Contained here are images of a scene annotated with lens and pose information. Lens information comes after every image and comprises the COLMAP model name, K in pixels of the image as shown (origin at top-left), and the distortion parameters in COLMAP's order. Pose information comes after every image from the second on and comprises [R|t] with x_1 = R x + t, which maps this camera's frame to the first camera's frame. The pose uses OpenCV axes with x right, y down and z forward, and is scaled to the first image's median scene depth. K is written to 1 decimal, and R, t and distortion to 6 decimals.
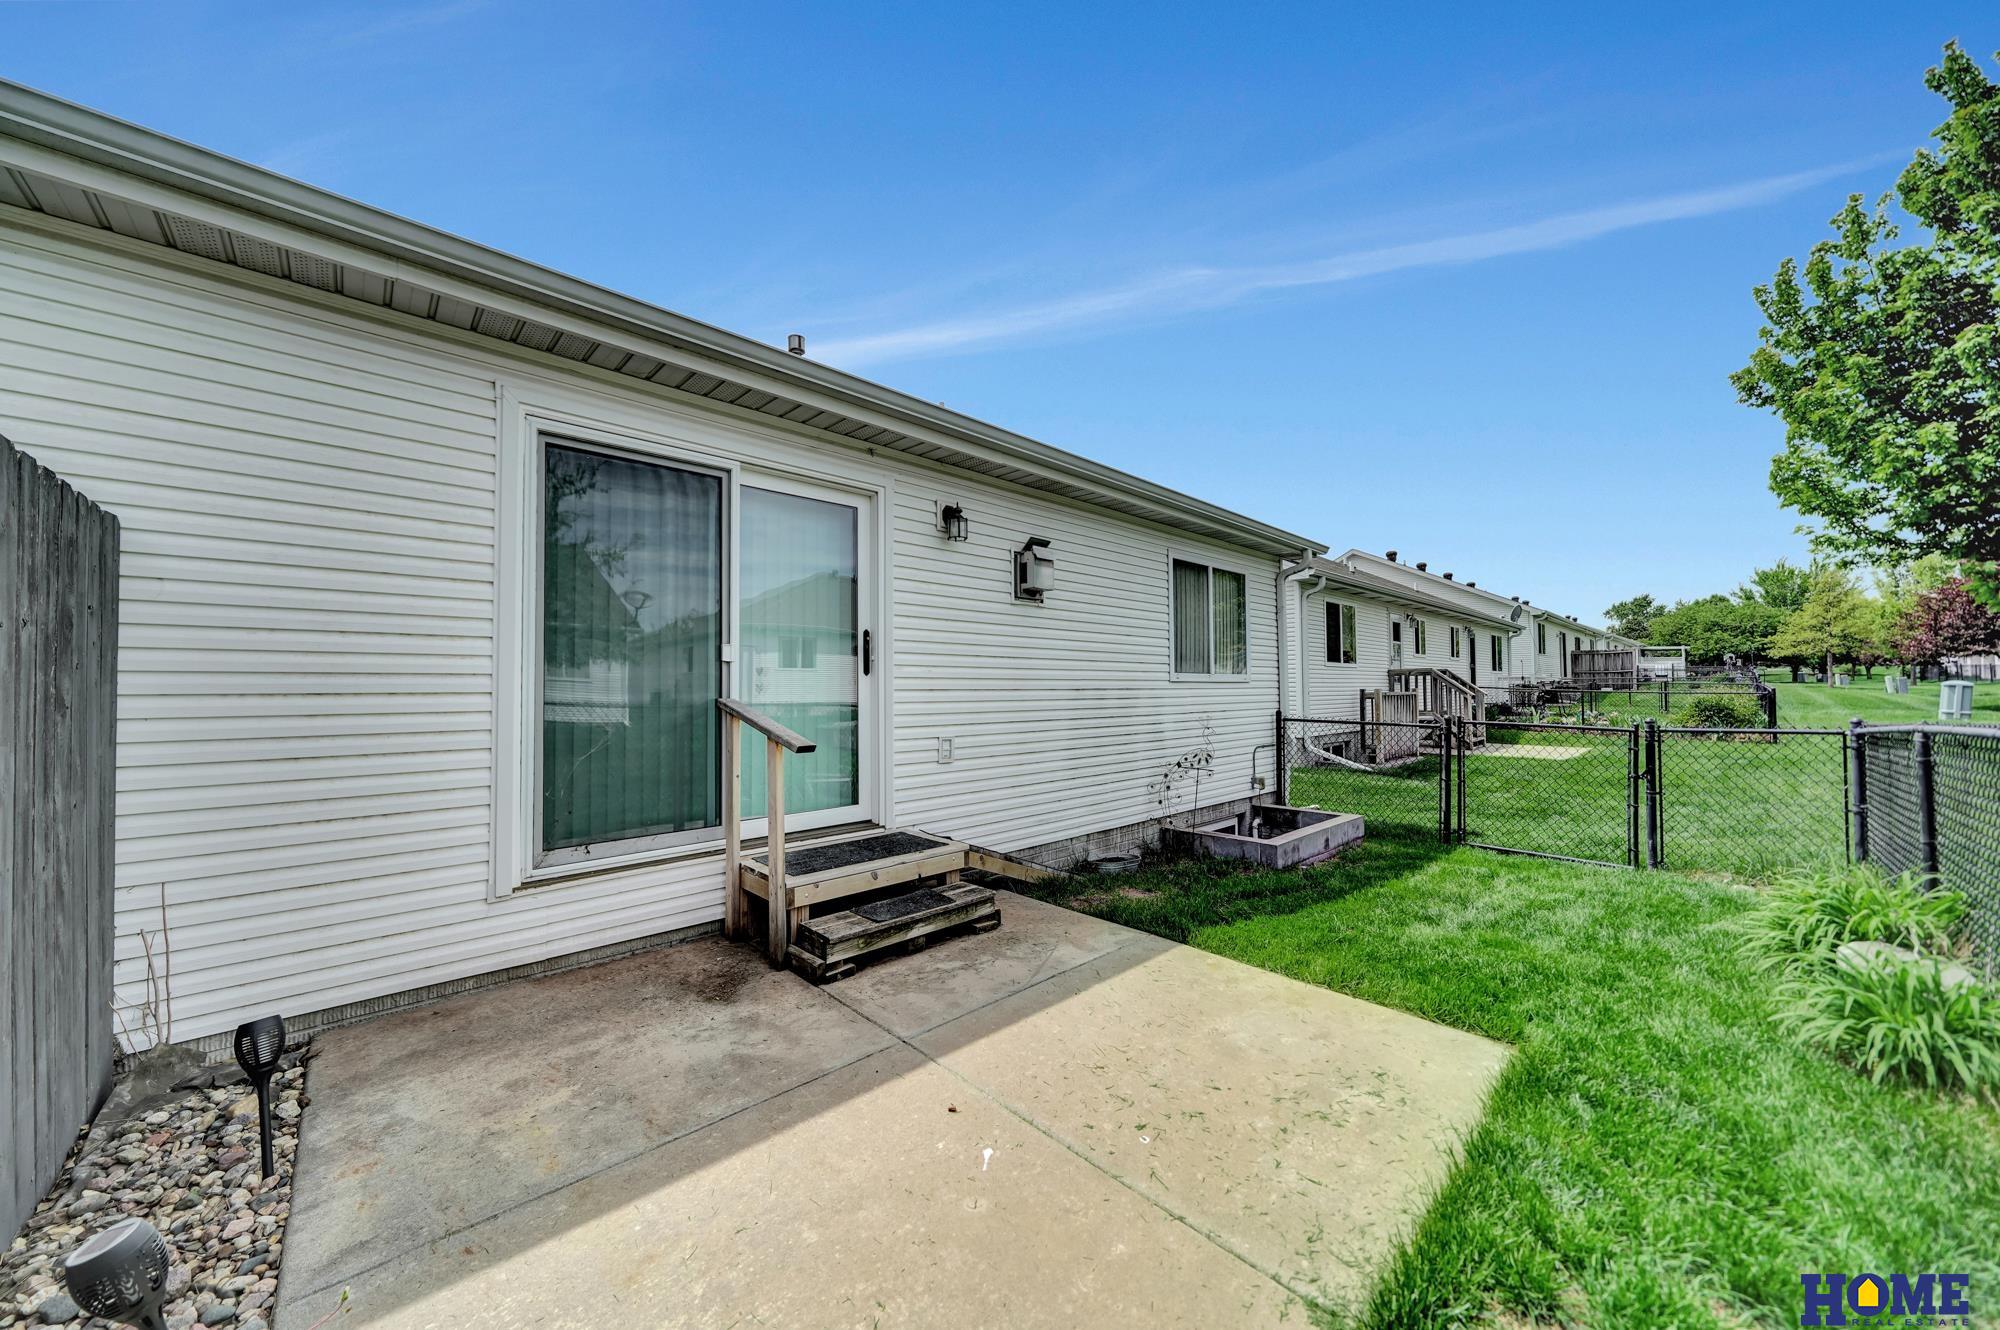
lens RADIAL K [[700.4, 0, 1003.6], [0, 700.4, 660.9], [0, 0, 1]] dist [-0.000334, -0.000073]
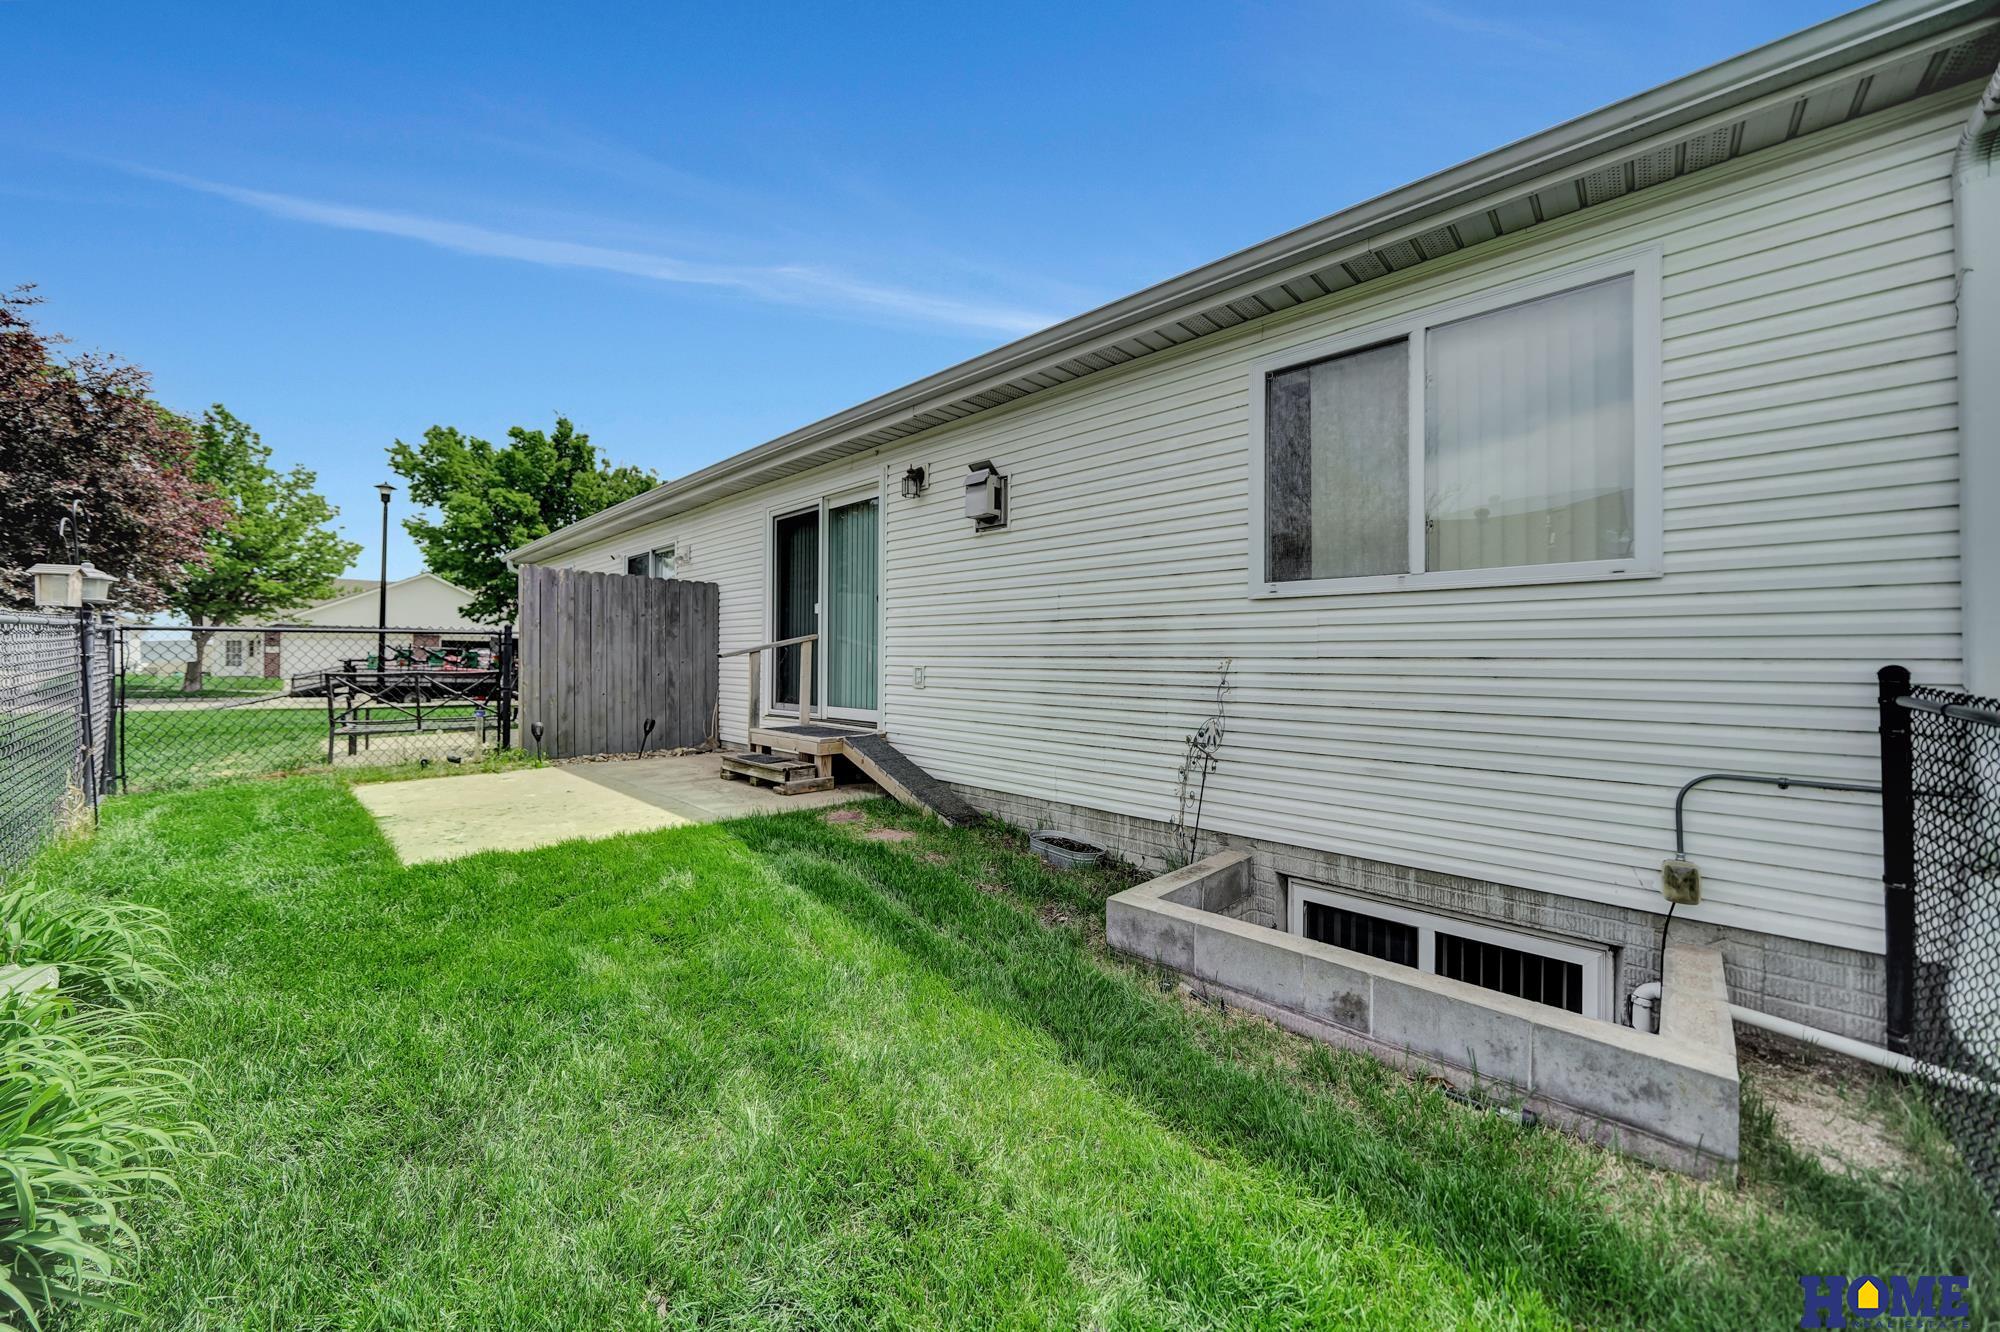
lens RADIAL K [[700.4, 0, 1003.6], [0, 700.4, 661.9], [0, 0, 1]] dist [-0.000334, -0.000073]
pose [[0.043254, 0.001429, -0.999063, 0.928810], [0.025142, 0.999681, 0.002519, 0.086589], [0.998748, -0.025227, 0.043205, 0.924257]]
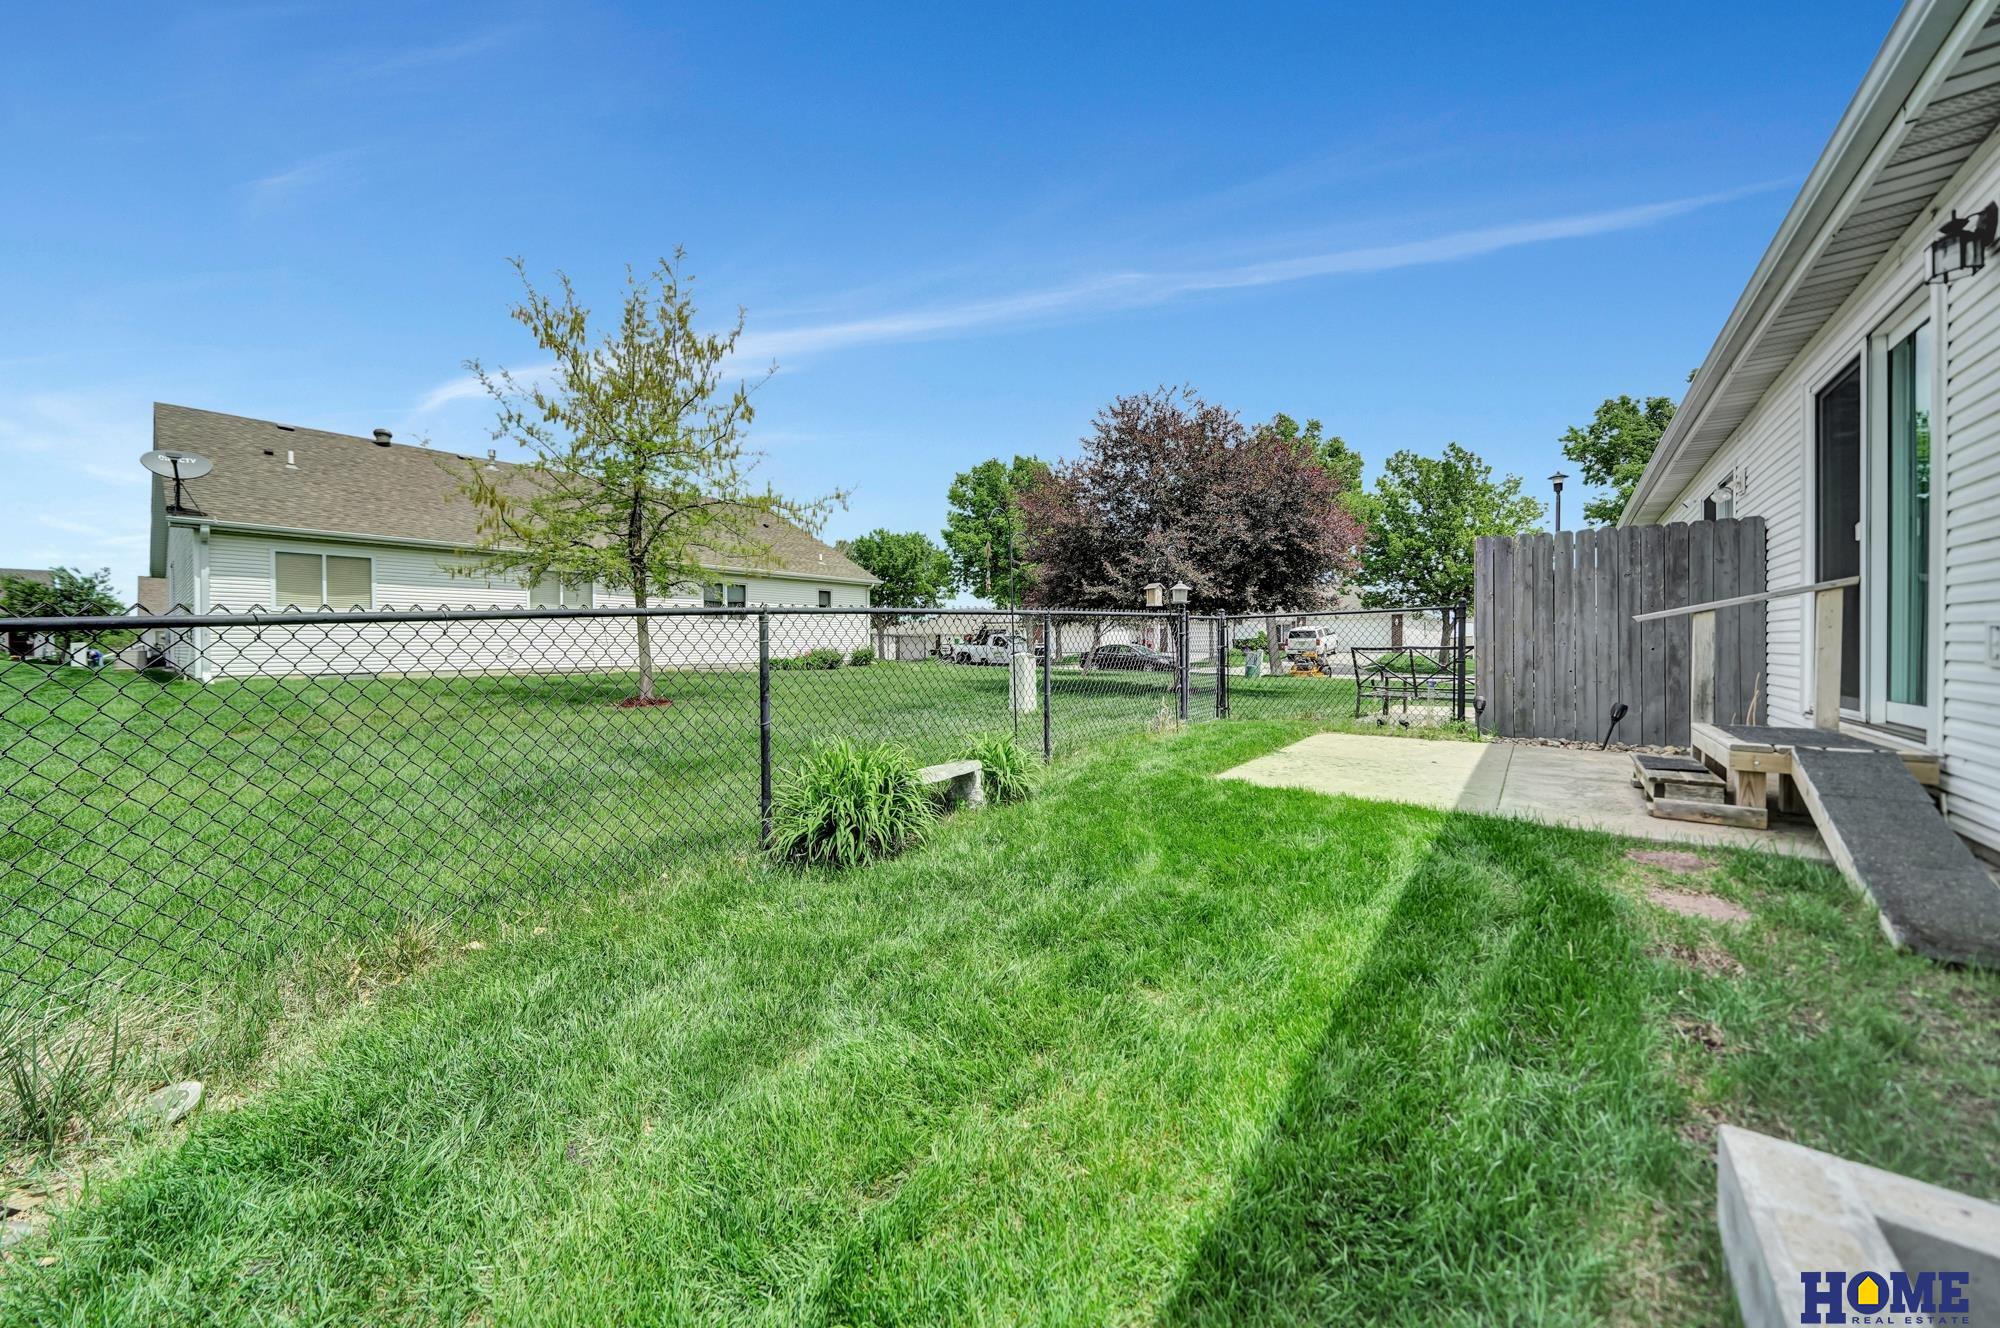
lens RADIAL K [[700.4, 0, 1003.6], [0, 700.4, 659.9], [0, 0, 1]] dist [-0.000334, -0.000073]
pose [[-0.989777, 0.006950, -0.142456, 0.666744], [0.008697, 0.999894, -0.011642, 0.117528], [0.142360, -0.012762, -0.989733, 1.217249]]
